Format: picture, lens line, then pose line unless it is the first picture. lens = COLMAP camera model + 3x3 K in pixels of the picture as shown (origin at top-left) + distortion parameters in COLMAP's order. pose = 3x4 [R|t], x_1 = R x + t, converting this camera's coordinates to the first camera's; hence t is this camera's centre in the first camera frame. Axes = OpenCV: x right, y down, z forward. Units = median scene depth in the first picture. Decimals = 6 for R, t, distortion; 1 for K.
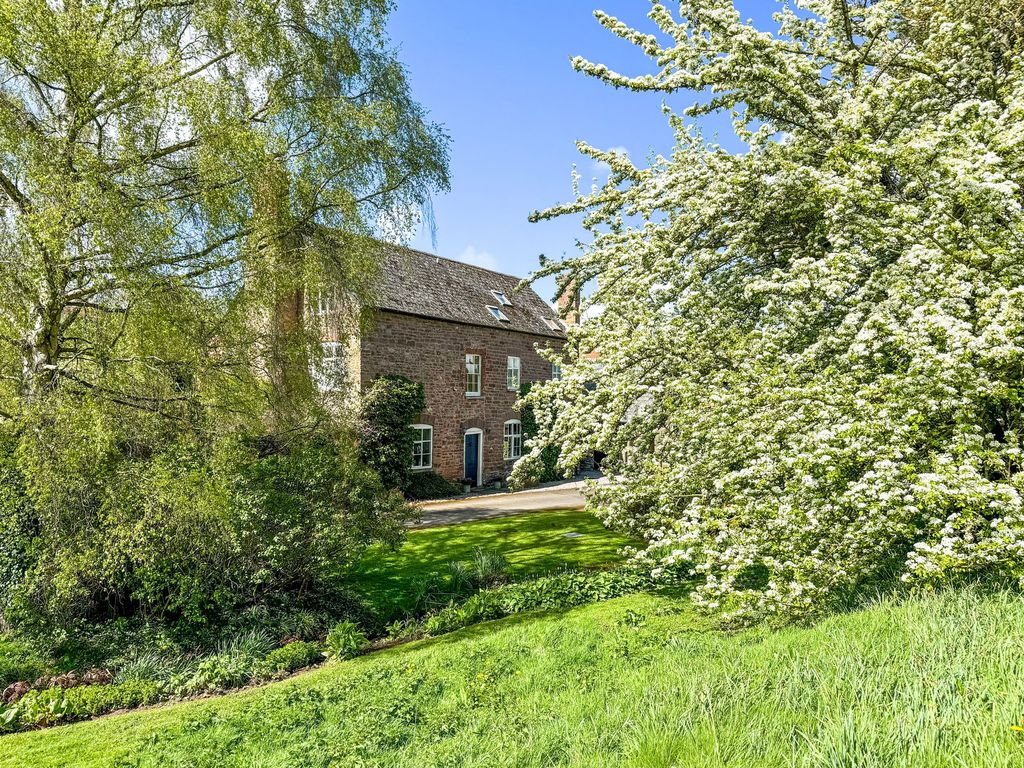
lens RADIAL K [[780.8, 0, 512.0], [0, 780.8, 384.0], [0, 0, 1]] dist [0.004185, 0.002971]
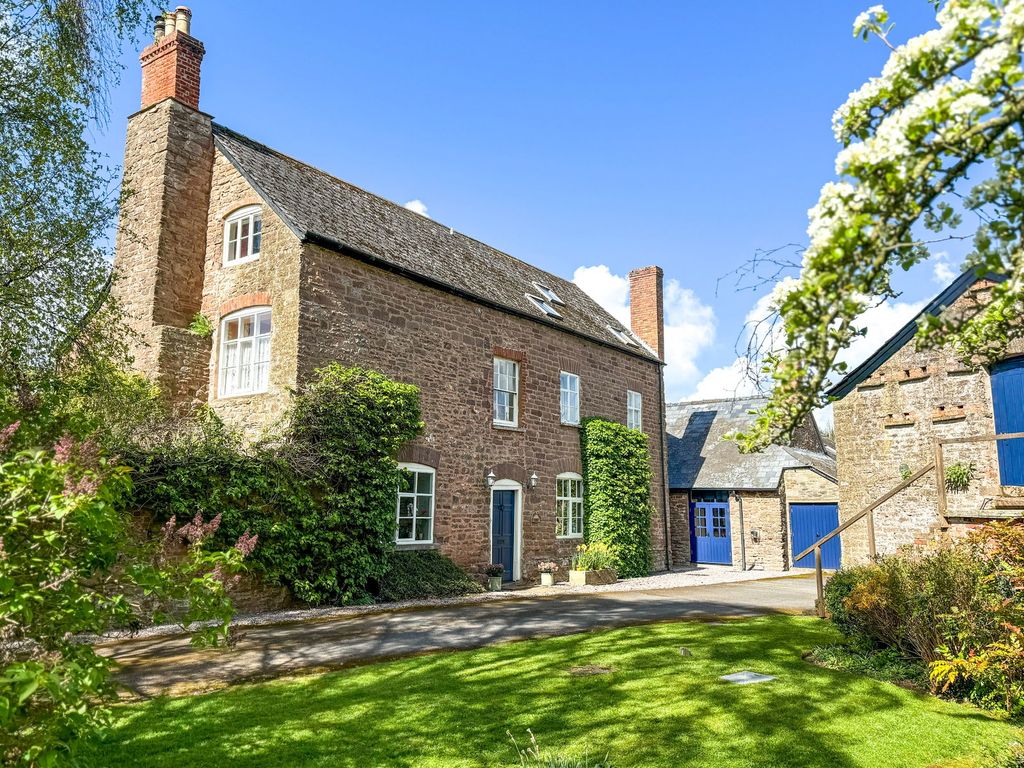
lens RADIAL K [[780.8, 0, 512.0], [0, 780.8, 384.0], [0, 0, 1]] dist [0.004185, 0.002971]
pose [[0.999120, -0.008929, -0.040989, -0.020683], [0.002806, 0.989122, -0.147071, 0.073505], [0.041856, 0.146827, 0.988276, 0.411222]]
